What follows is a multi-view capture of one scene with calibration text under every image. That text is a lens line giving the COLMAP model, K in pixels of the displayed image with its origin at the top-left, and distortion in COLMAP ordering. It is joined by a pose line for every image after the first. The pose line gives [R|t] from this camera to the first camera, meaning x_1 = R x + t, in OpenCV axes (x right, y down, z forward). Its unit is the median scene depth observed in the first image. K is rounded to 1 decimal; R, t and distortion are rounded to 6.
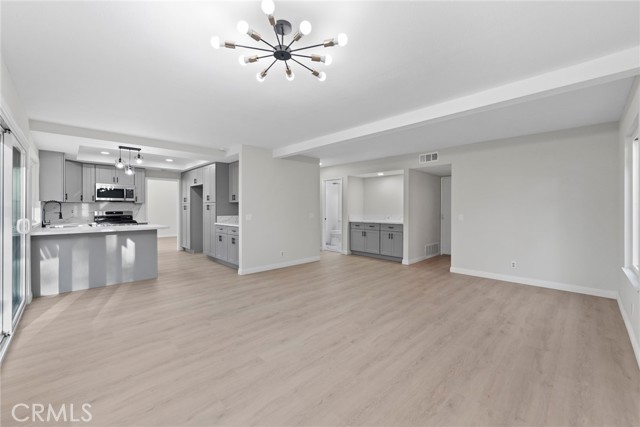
lens RADIAL K [[264.4, 0, 318.1], [0, 264.4, 211.3], [0, 0, 1]] dist [0.000728, -0.000040]
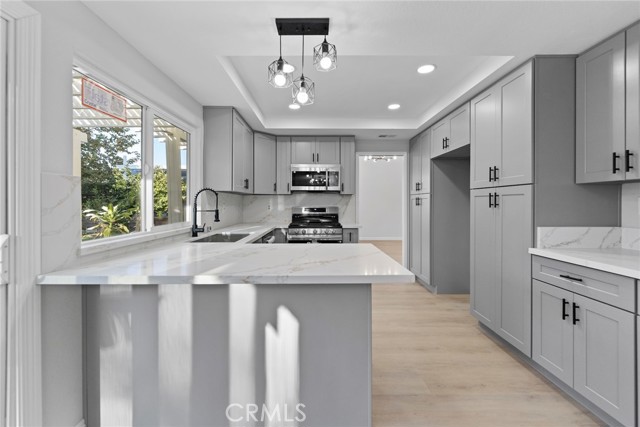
lens RADIAL K [[264.4, 0, 313.1], [0, 264.4, 205.8], [0, 0, 1]] dist [0.000728, -0.000040]
pose [[0.715154, 0.006684, -0.698935, -0.320624], [-0.007389, 0.999971, 0.002002, -0.005070], [0.698928, 0.003733, 0.715182, 0.535195]]
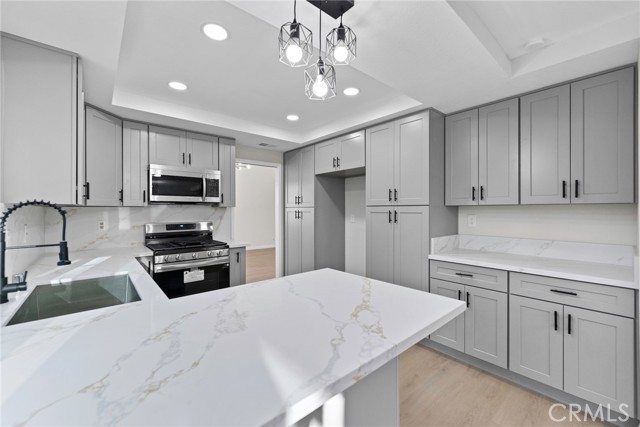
lens RADIAL K [[264.4, 0, 317.2], [0, 264.4, 212.4], [0, 0, 1]] dist [0.000728, -0.000040]
pose [[0.998076, -0.001259, -0.061993, -0.488280], [0.001241, 0.999999, -0.000325, -0.020407], [0.061993, 0.000248, 0.998077, 0.523063]]
